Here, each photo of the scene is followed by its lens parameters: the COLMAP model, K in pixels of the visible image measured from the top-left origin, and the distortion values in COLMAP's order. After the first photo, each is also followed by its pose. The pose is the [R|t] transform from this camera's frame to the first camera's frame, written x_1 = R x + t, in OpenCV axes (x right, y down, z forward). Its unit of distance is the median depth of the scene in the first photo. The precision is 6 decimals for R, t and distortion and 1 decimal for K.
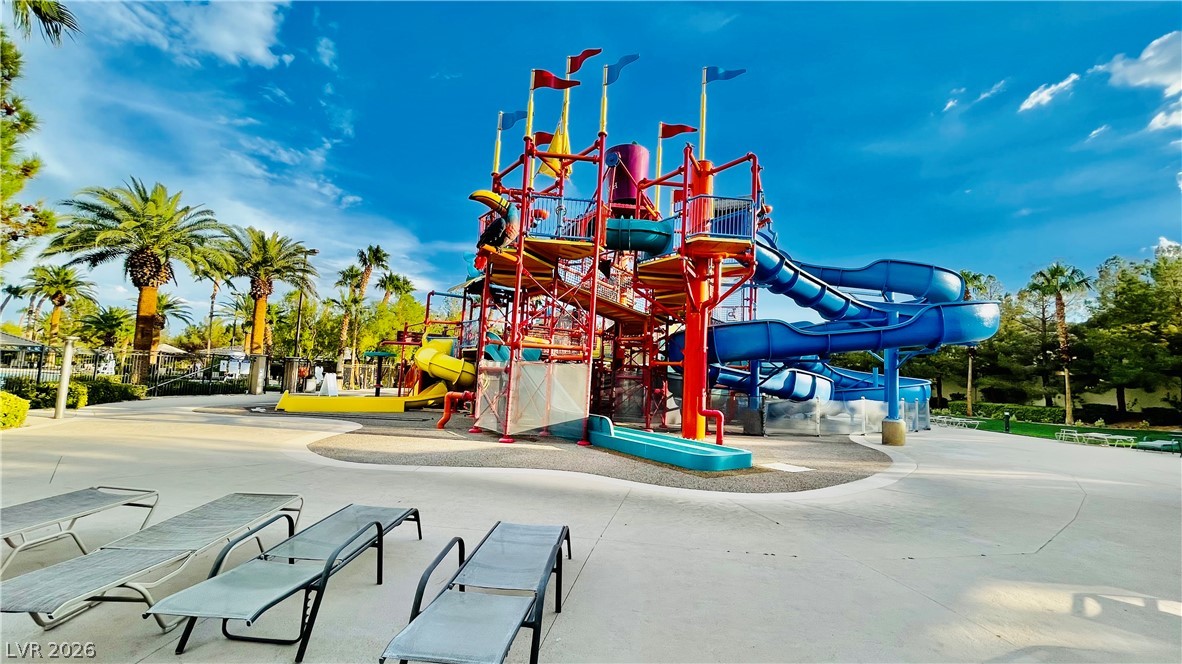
lens RADIAL K [[474.8, 0, 591.0], [0, 474.8, 332.0], [0, 0, 1]] dist [-0.000538, -0.000042]
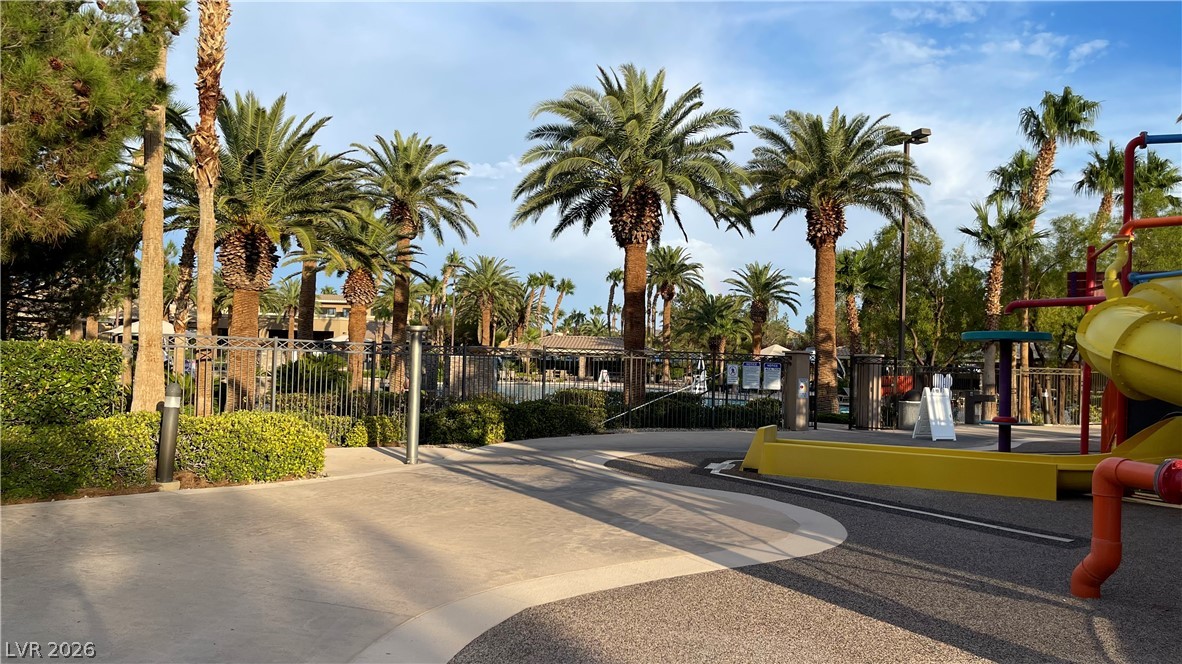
lens RADIAL K [[889.4, 0, 588.7], [0, 889.4, 339.2], [0, 0, 1]] dist [0.049633, -0.048948]
pose [[0.543291, -0.051292, -0.837976, -0.015973], [0.077556, 0.996930, -0.010740, 0.018119], [0.835954, -0.059155, 0.545601, 0.188078]]
